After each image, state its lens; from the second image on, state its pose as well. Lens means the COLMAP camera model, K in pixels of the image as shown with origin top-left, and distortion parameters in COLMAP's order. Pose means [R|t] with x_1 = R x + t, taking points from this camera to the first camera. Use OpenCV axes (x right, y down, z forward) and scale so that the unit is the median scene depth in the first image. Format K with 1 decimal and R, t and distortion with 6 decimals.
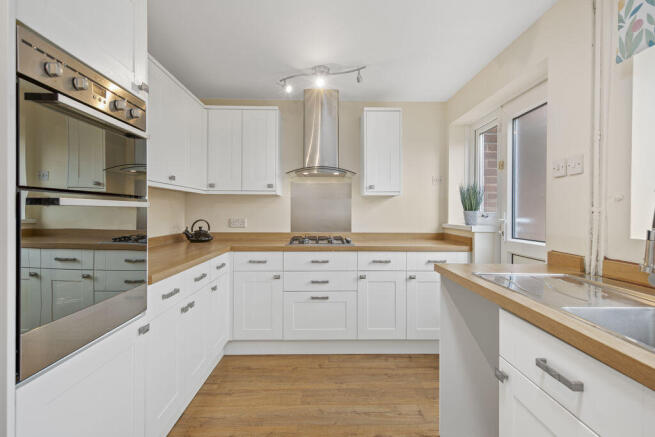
lens RADIAL K [[334.8, 0, 328.7], [0, 334.8, 215.8], [0, 0, 1]] dist [0.018701, -0.003859]
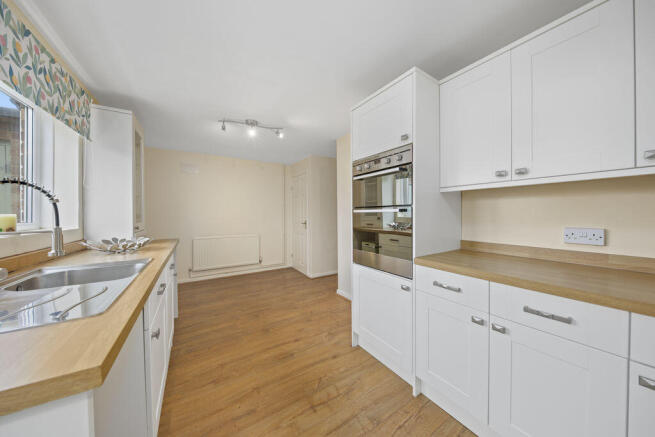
lens RADIAL K [[215.0, 0, 334.3], [0, 215.0, 215.4], [0, 0, 1]] dist [-0.006336, -0.001230]
pose [[-0.841796, 0.002847, -0.539788, 0.144436], [-0.007692, 0.999821, 0.017269, -0.011973], [0.539740, 0.018689, -0.841624, 0.837230]]
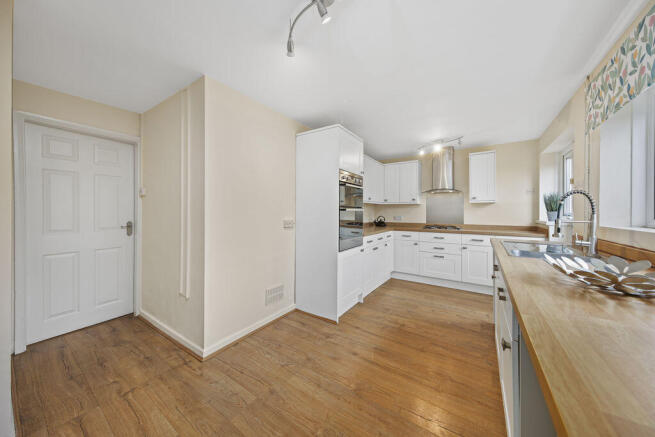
lens RADIAL K [[215.0, 0, 325.7], [0, 215.0, 213.1], [0, 0, 1]] dist [-0.006336, -0.001230]
pose [[0.812031, -0.001744, -0.583612, 0.167136], [-0.005384, 0.999931, -0.010479, 0.008632], [0.583590, 0.011651, 0.811965, -0.403589]]
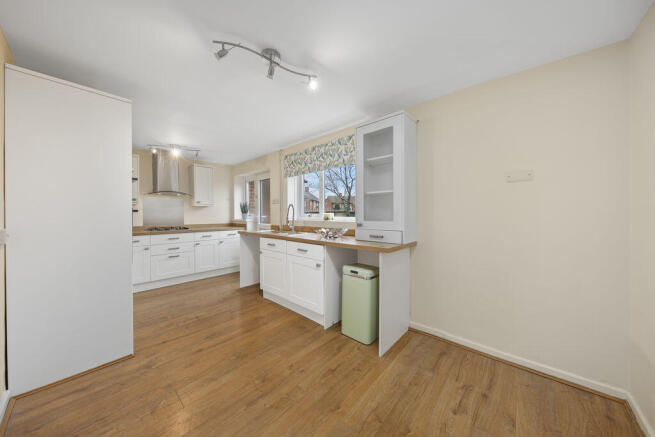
lens RADIAL K [[215.0, 0, 332.2], [0, 215.0, 214.1], [0, 0, 1]] dist [-0.006336, -0.001230]
pose [[0.666606, -0.004464, 0.745397, -0.351951], [0.015041, 0.999859, -0.007463, 0.013145], [-0.745259, 0.016186, 0.666579, -0.577419]]
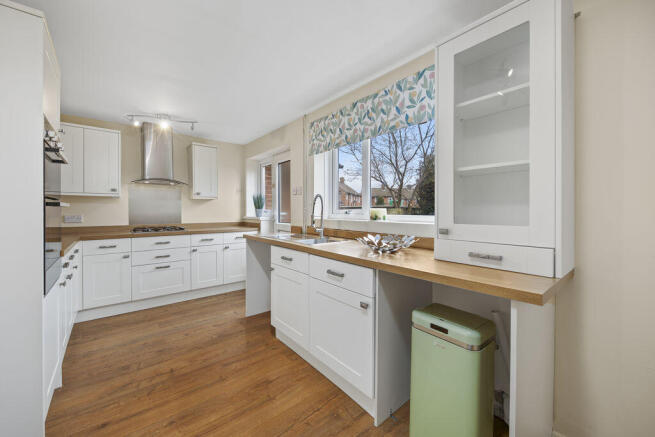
lens RADIAL K [[252.3, 0, 338.3], [0, 252.3, 212.9], [0, 0, 1]] dist [-0.023253, 0.000209]
pose [[0.757303, -0.007921, 0.653015, -0.157856], [0.009948, 0.999950, 0.000592, 0.010667], [-0.652988, 0.006048, 0.757344, -0.350361]]
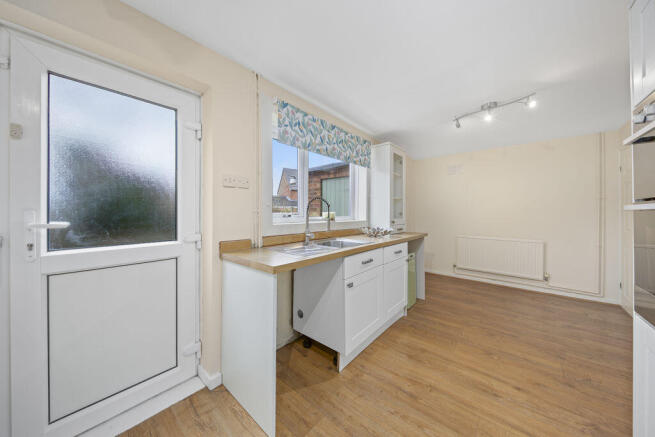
lens RADIAL K [[215.0, 0, 323.0], [0, 215.0, 214.7], [0, 0, 1]] dist [-0.006336, -0.001230]
pose [[-0.740377, -0.013127, 0.672063, -0.123984], [0.002195, 0.999757, 0.021946, -0.012105], [-0.672188, 0.017724, -0.740169, 0.861200]]
